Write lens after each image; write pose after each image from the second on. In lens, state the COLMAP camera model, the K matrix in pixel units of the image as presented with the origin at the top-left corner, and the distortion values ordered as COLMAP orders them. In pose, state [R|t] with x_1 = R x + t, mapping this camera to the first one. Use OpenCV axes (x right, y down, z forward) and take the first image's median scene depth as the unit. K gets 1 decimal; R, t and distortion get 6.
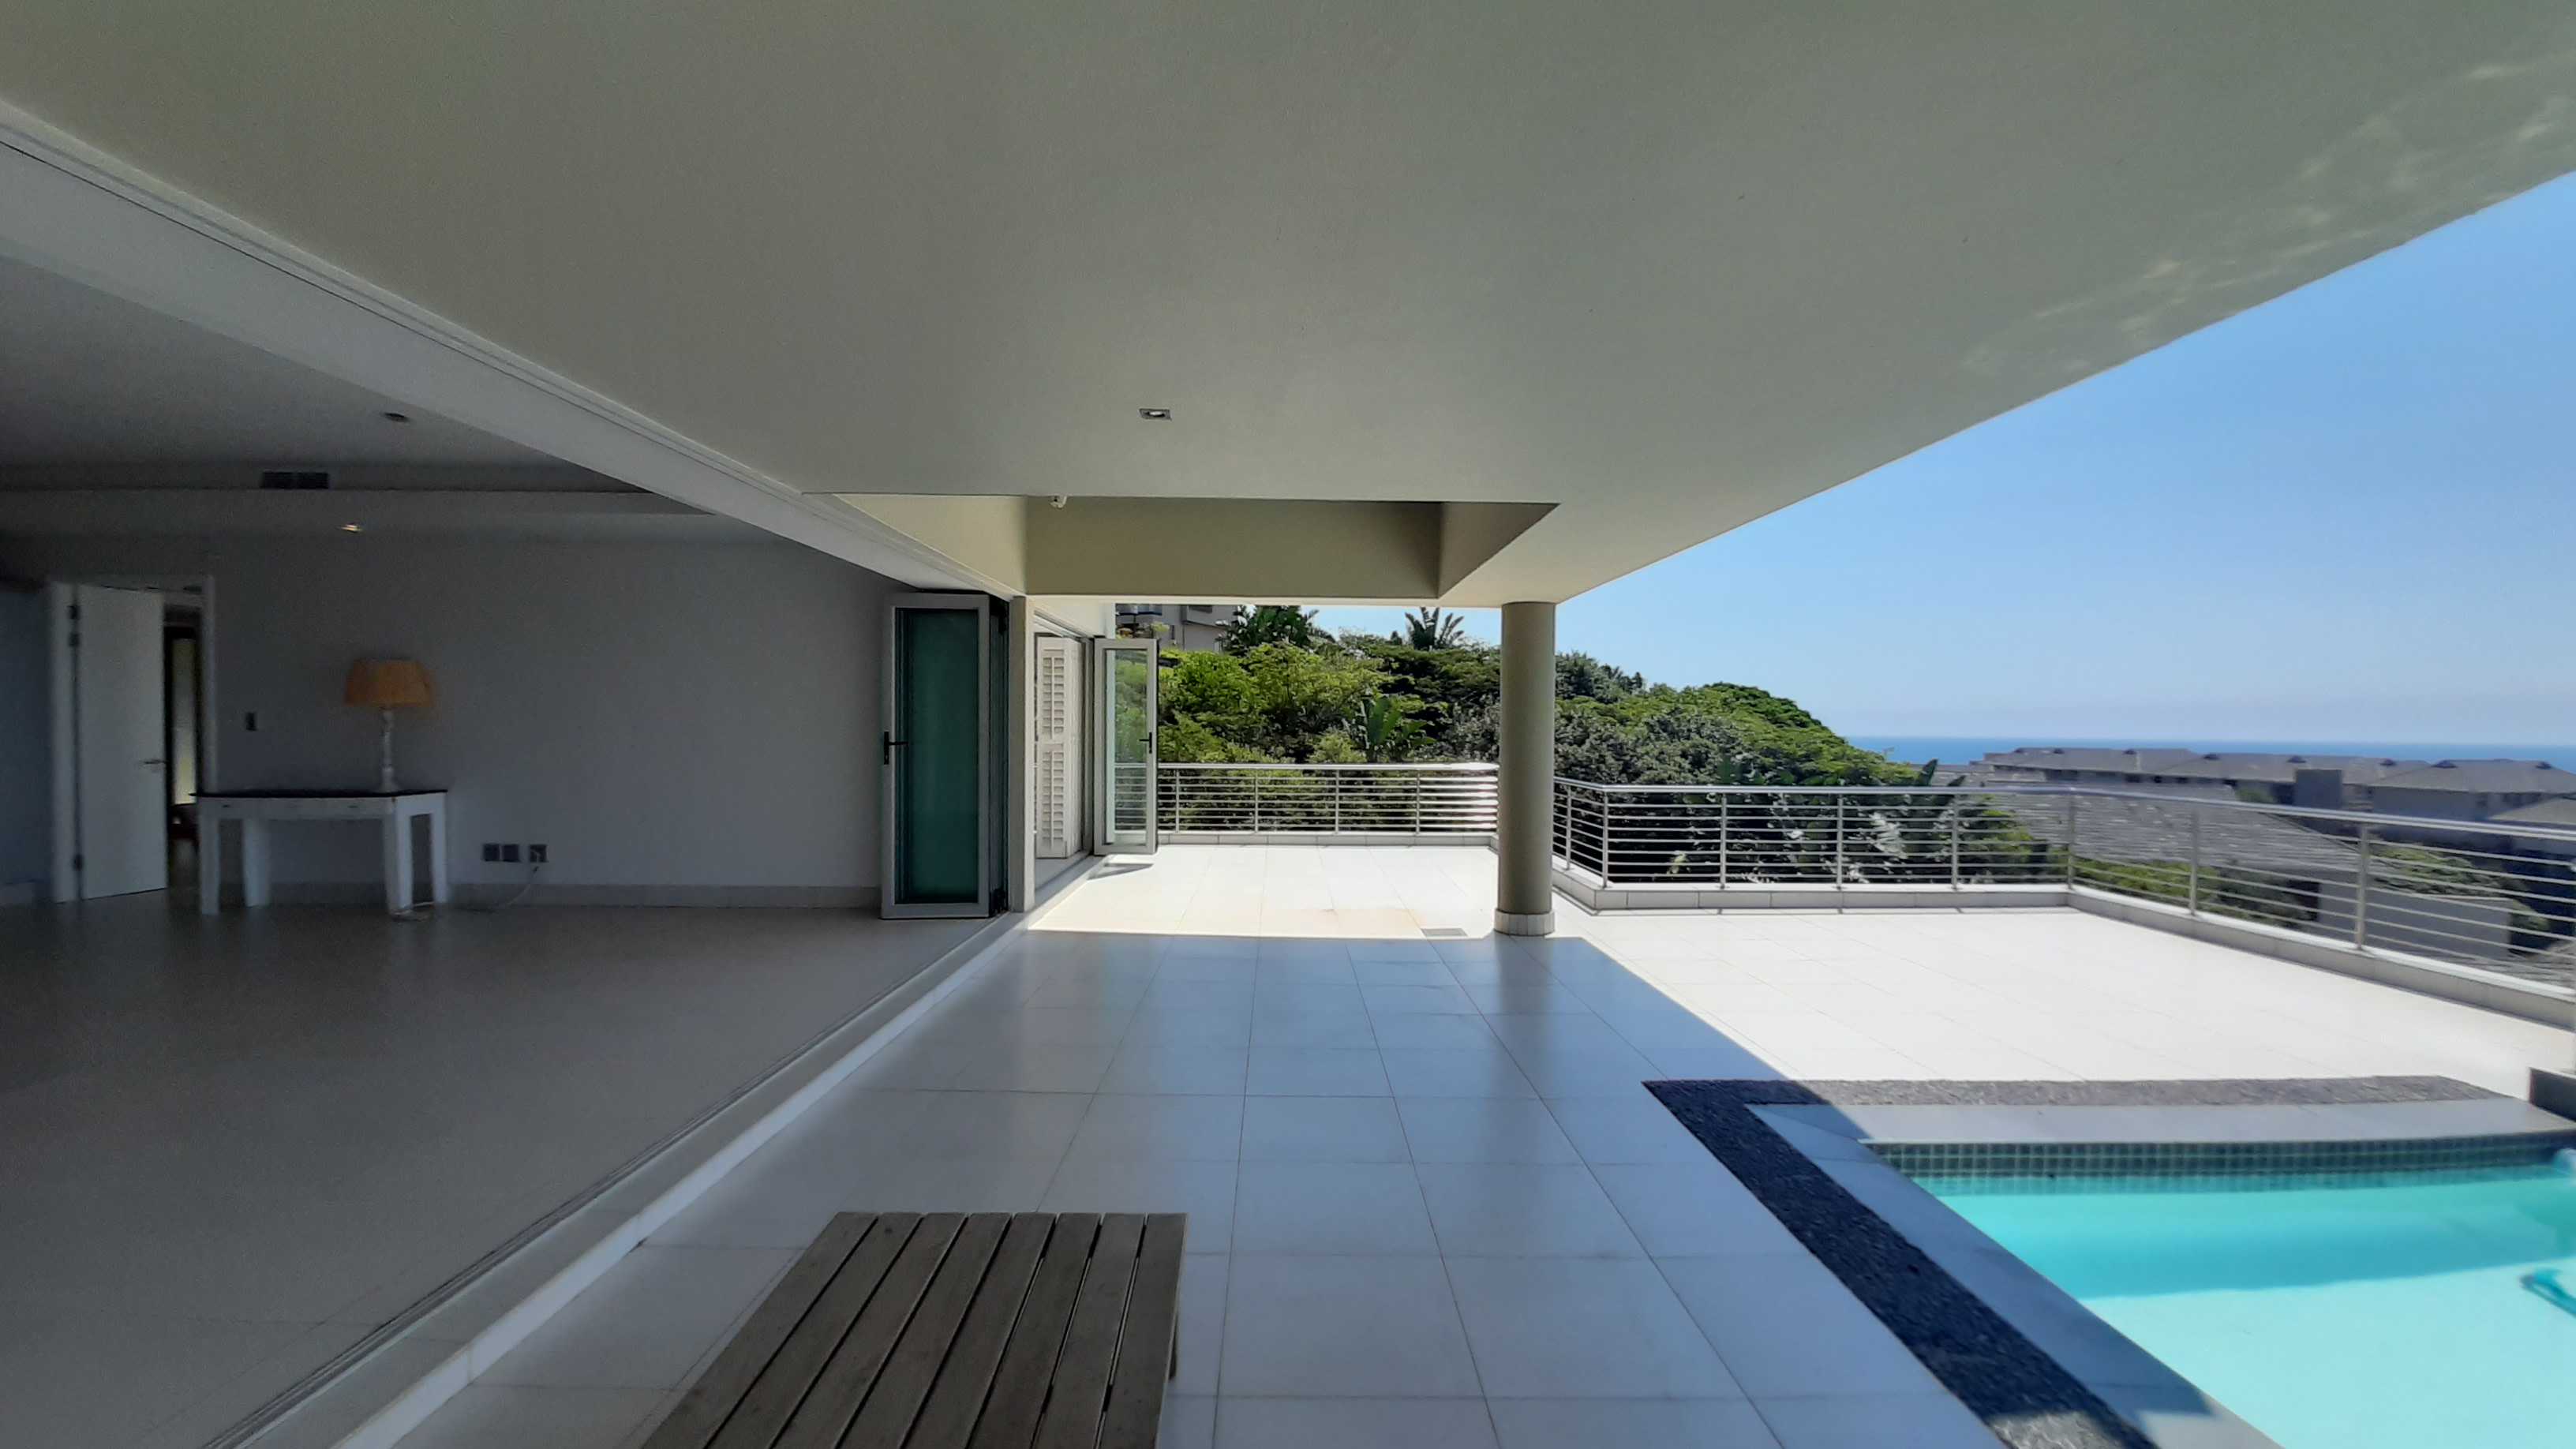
lens RADIAL K [[1017.0, 0, 1279.2], [0, 1017.0, 749.3], [0, 0, 1]] dist [0.001052, -0.000947]
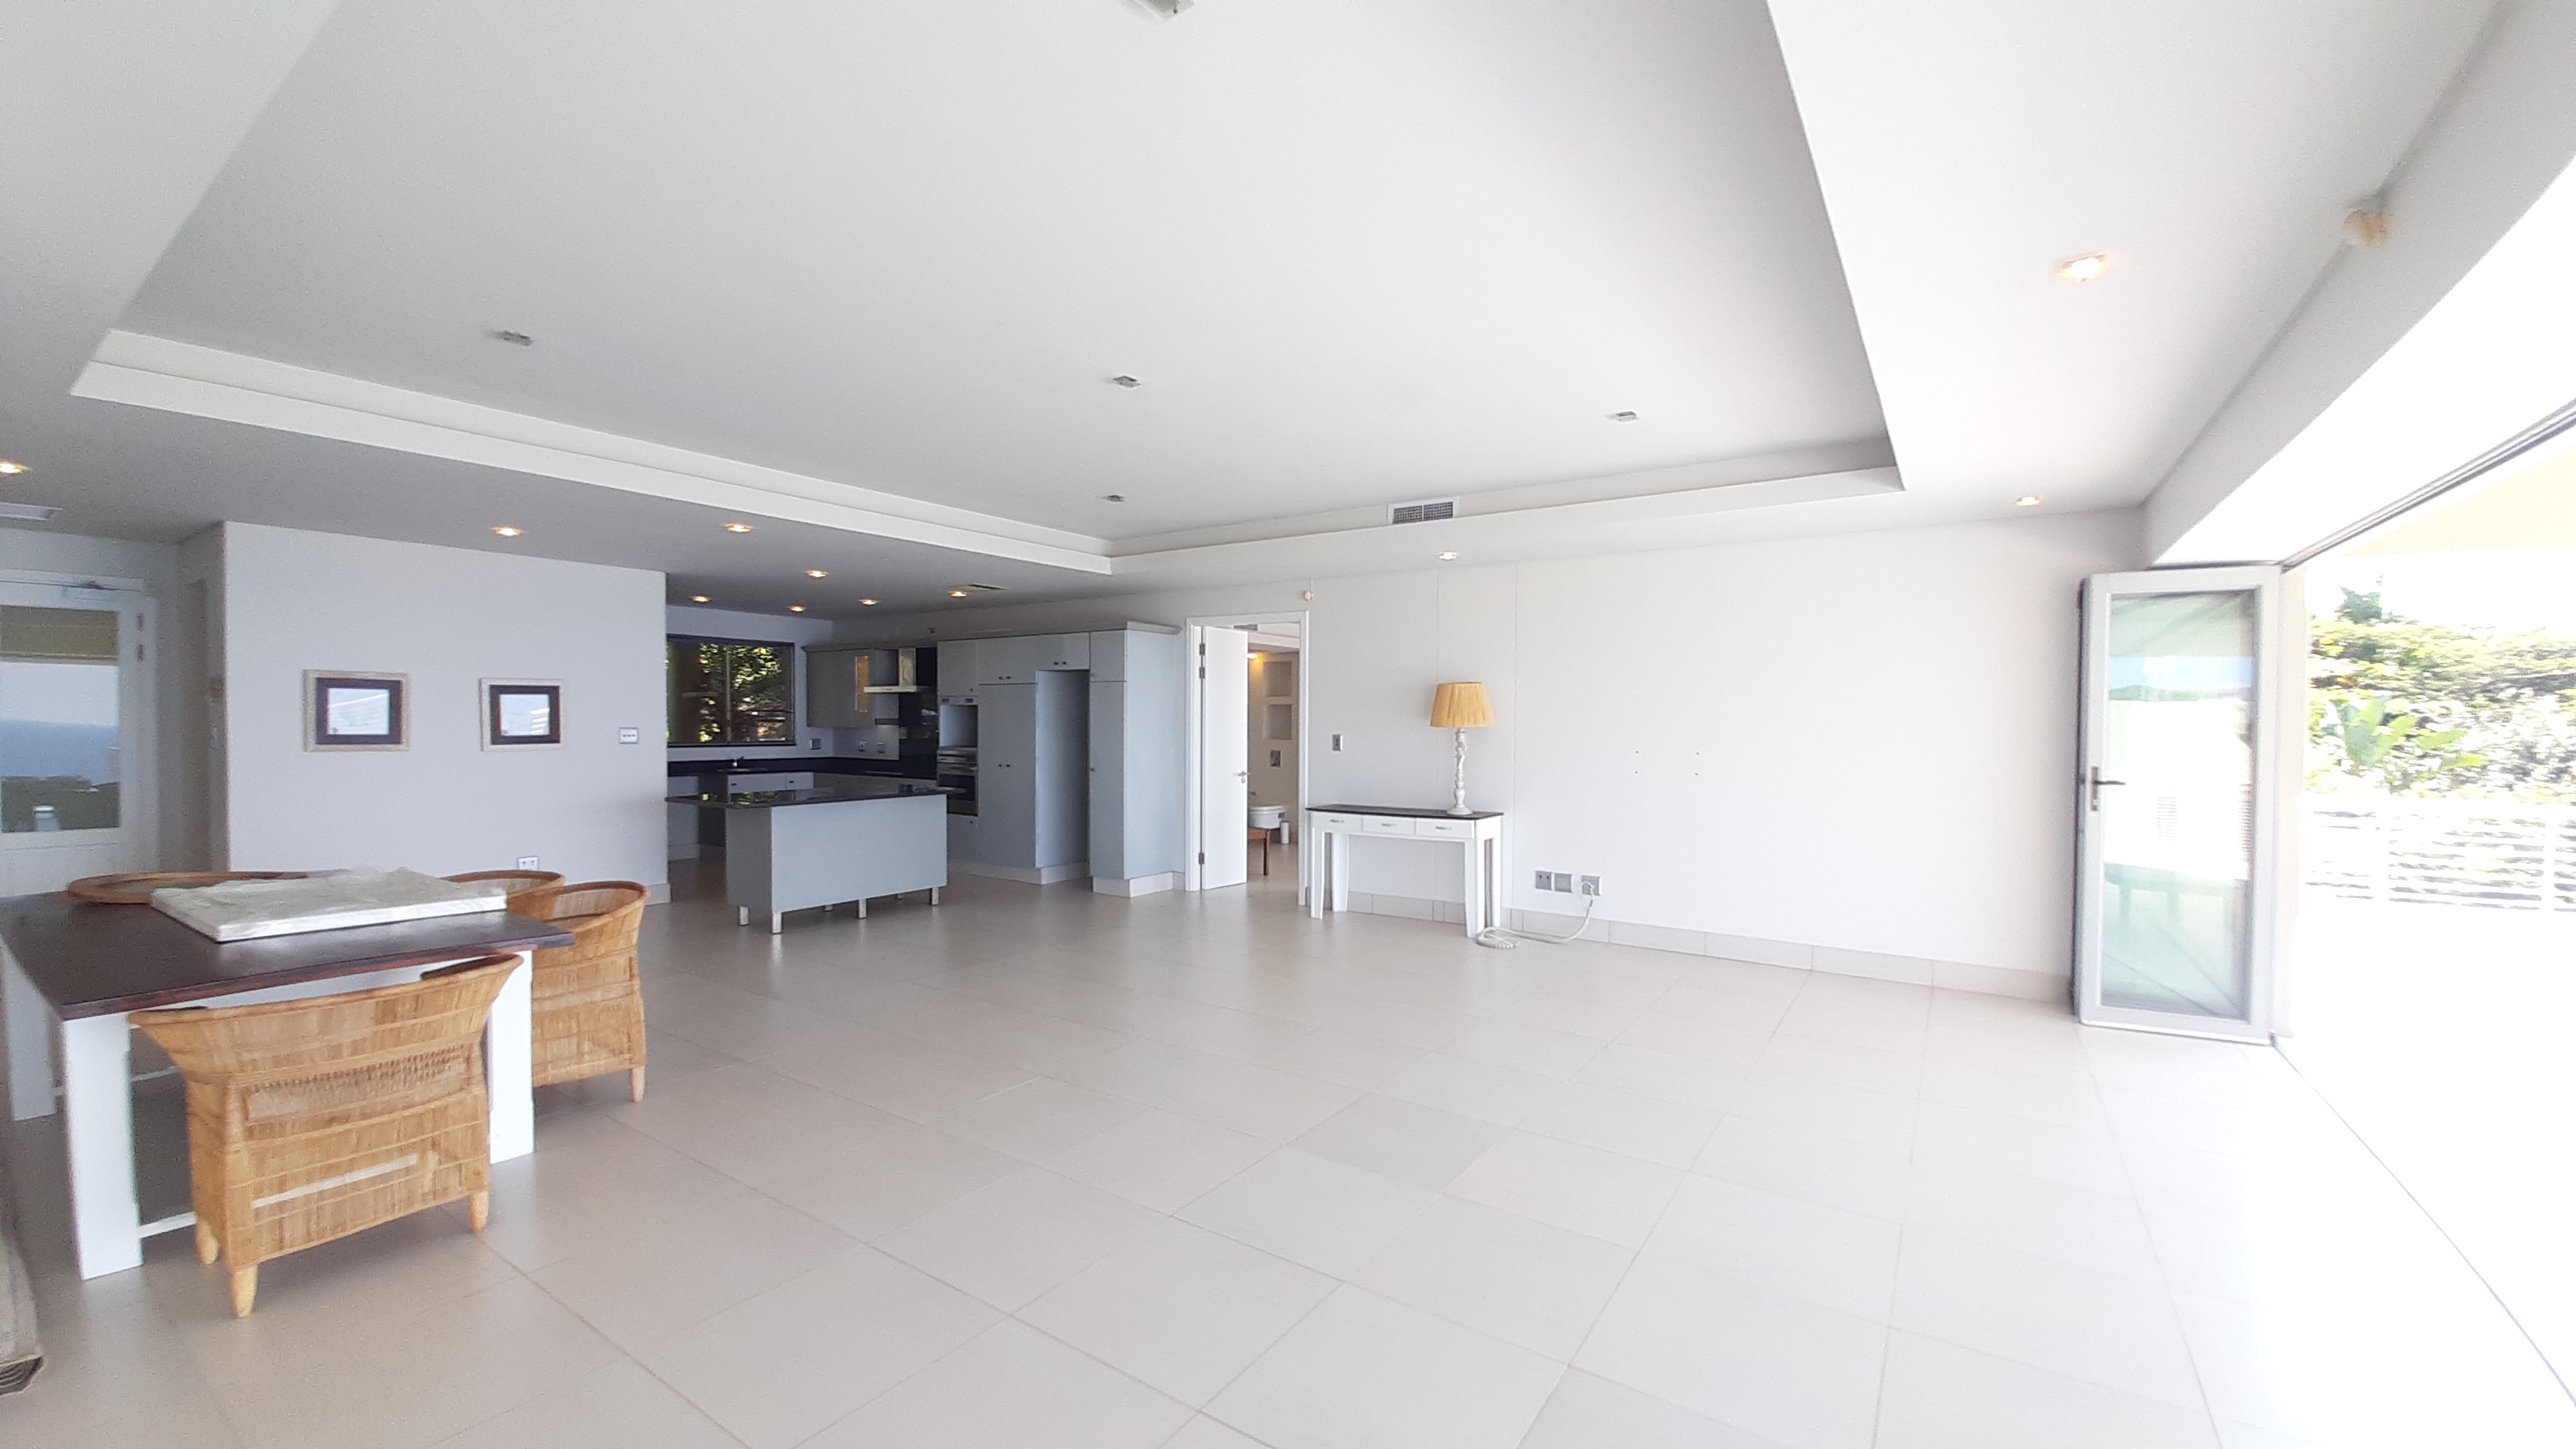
lens RADIAL K [[1017.0, 0, 1292.5], [0, 1017.0, 733.4], [0, 0, 1]] dist [0.001052, -0.000947]
pose [[0.834044, 0.005358, -0.551671, -0.442221], [-0.014707, 0.999813, -0.012524, -0.022432], [0.551501, 0.018559, 0.833968, 0.062491]]
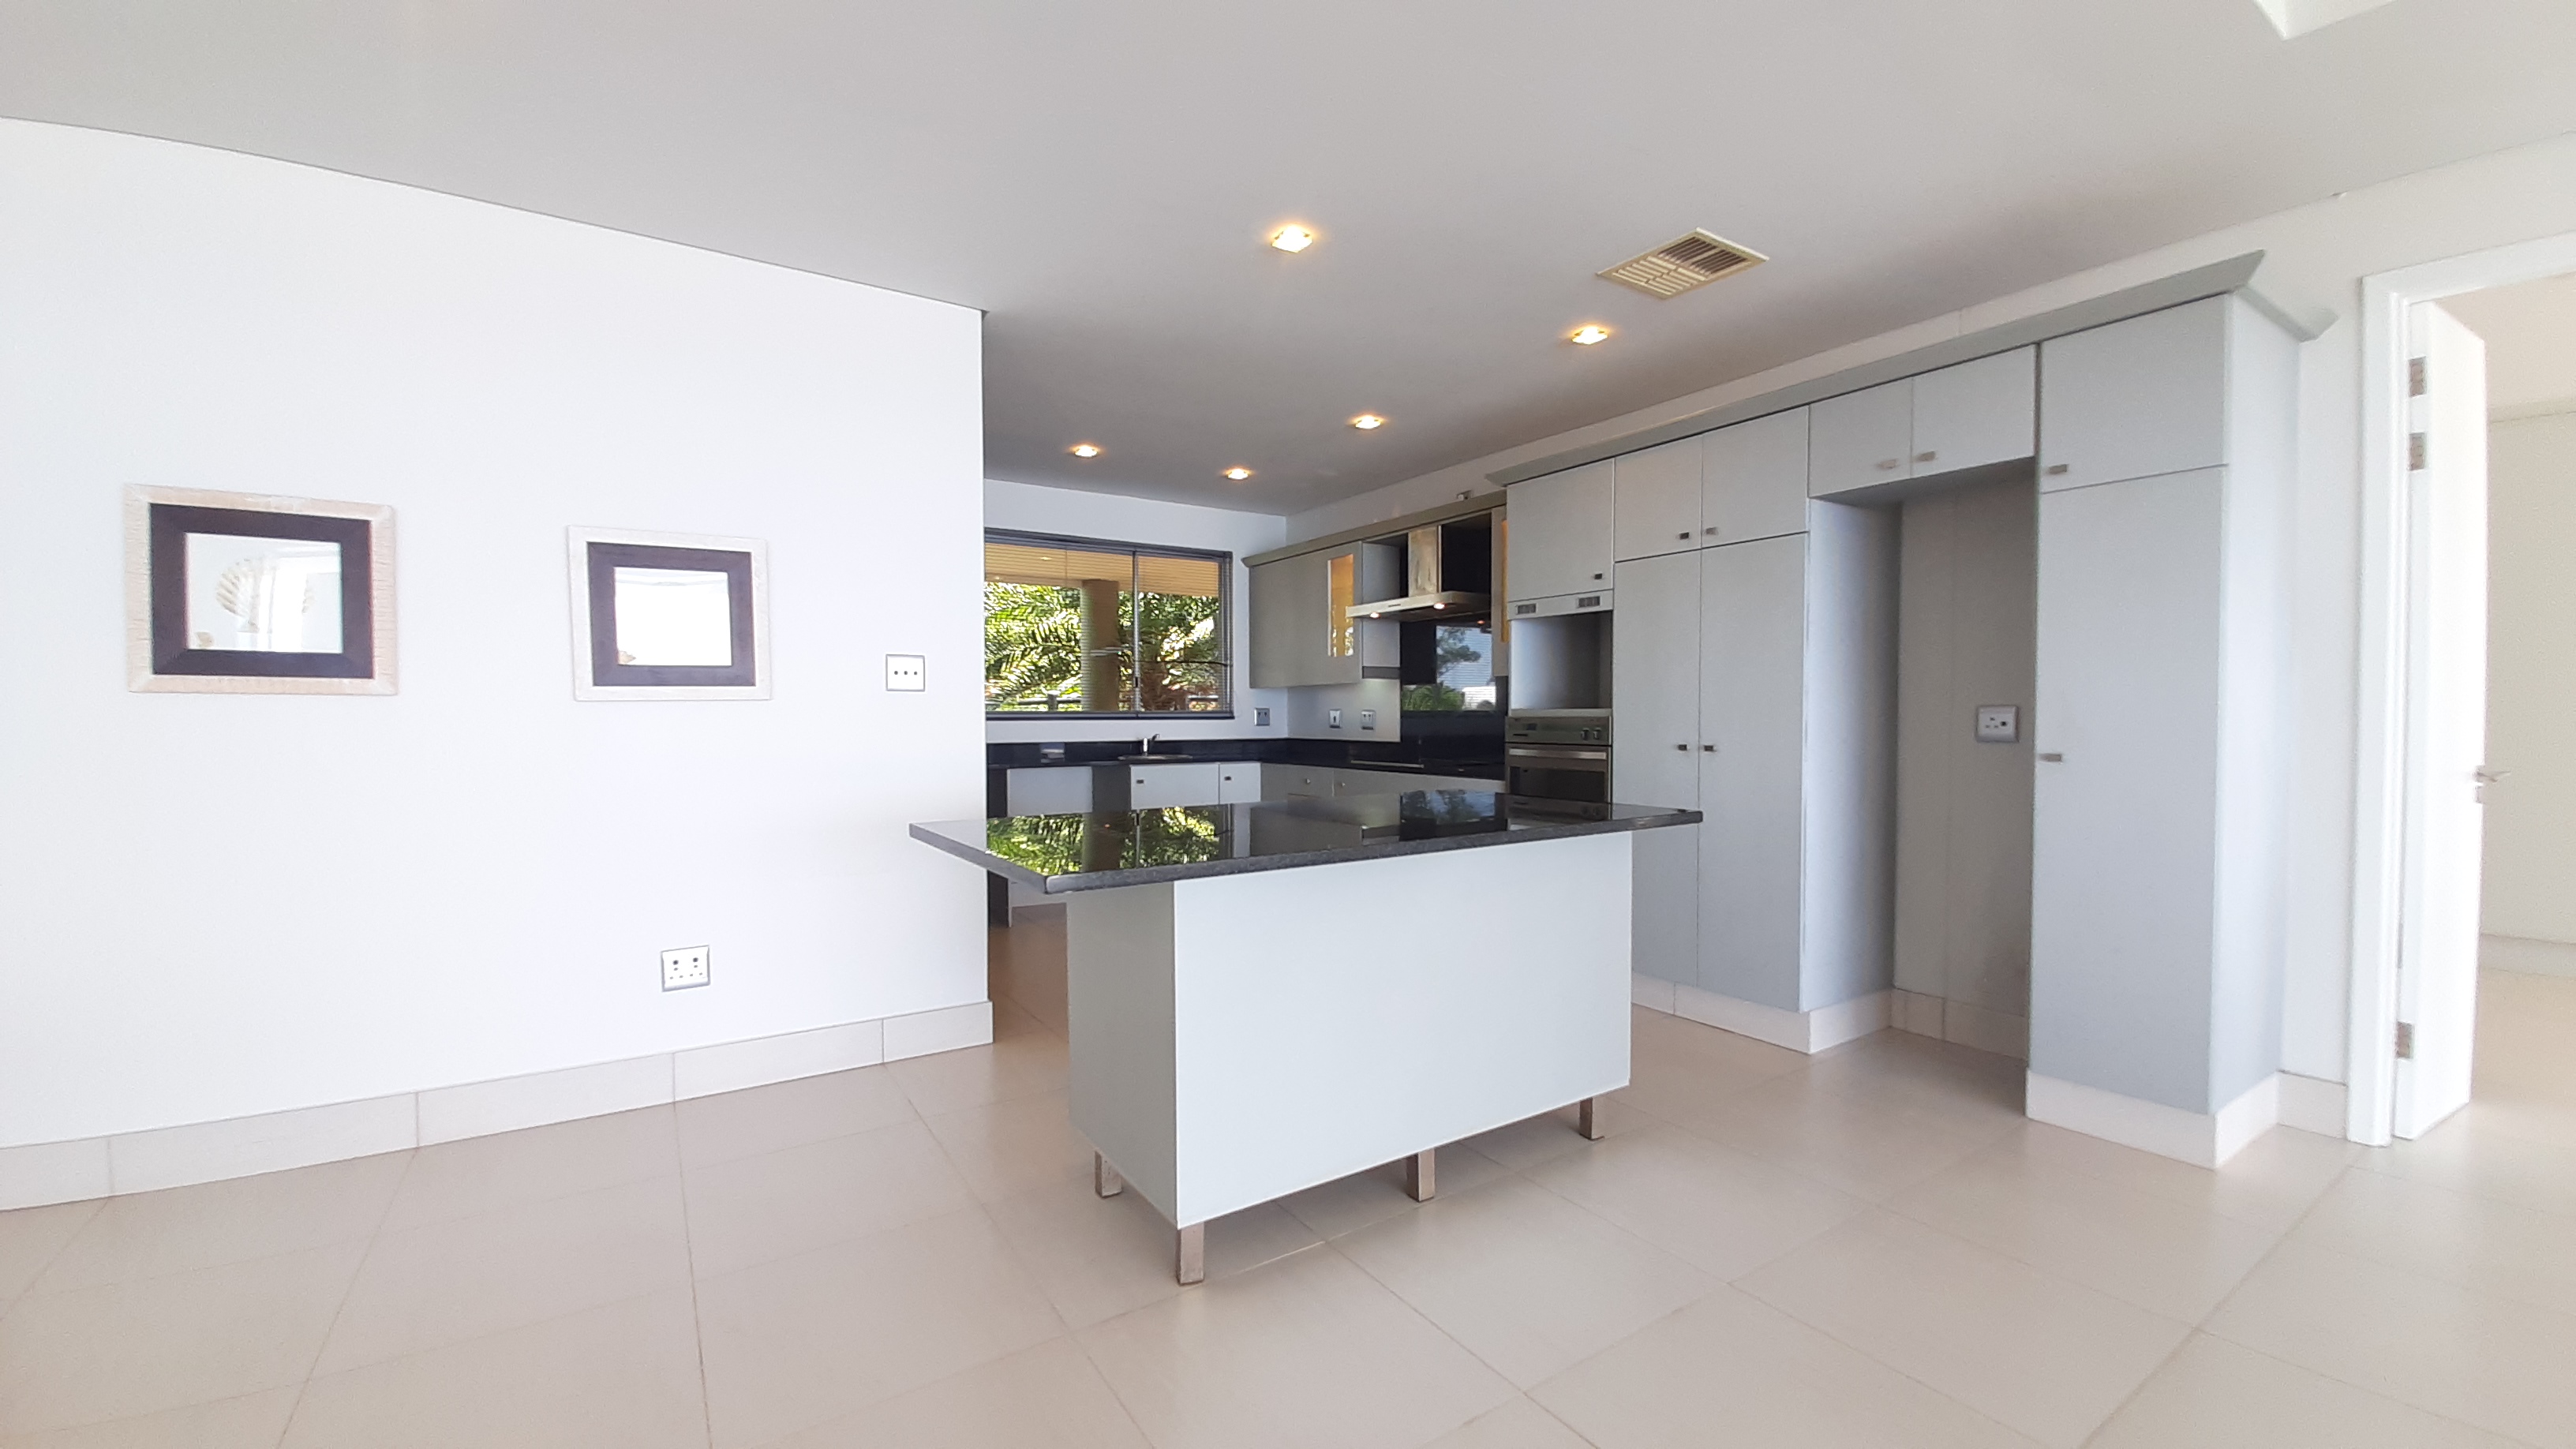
lens RADIAL K [[1017.0, 0, 1276.4], [0, 1017.0, 740.2], [0, 0, 1]] dist [0.001052, -0.000947]
pose [[0.546579, 0.012741, -0.837311, -1.117262], [-0.014872, 0.999874, 0.005506, 0.003125], [0.837276, 0.009443, 0.546699, 0.454878]]
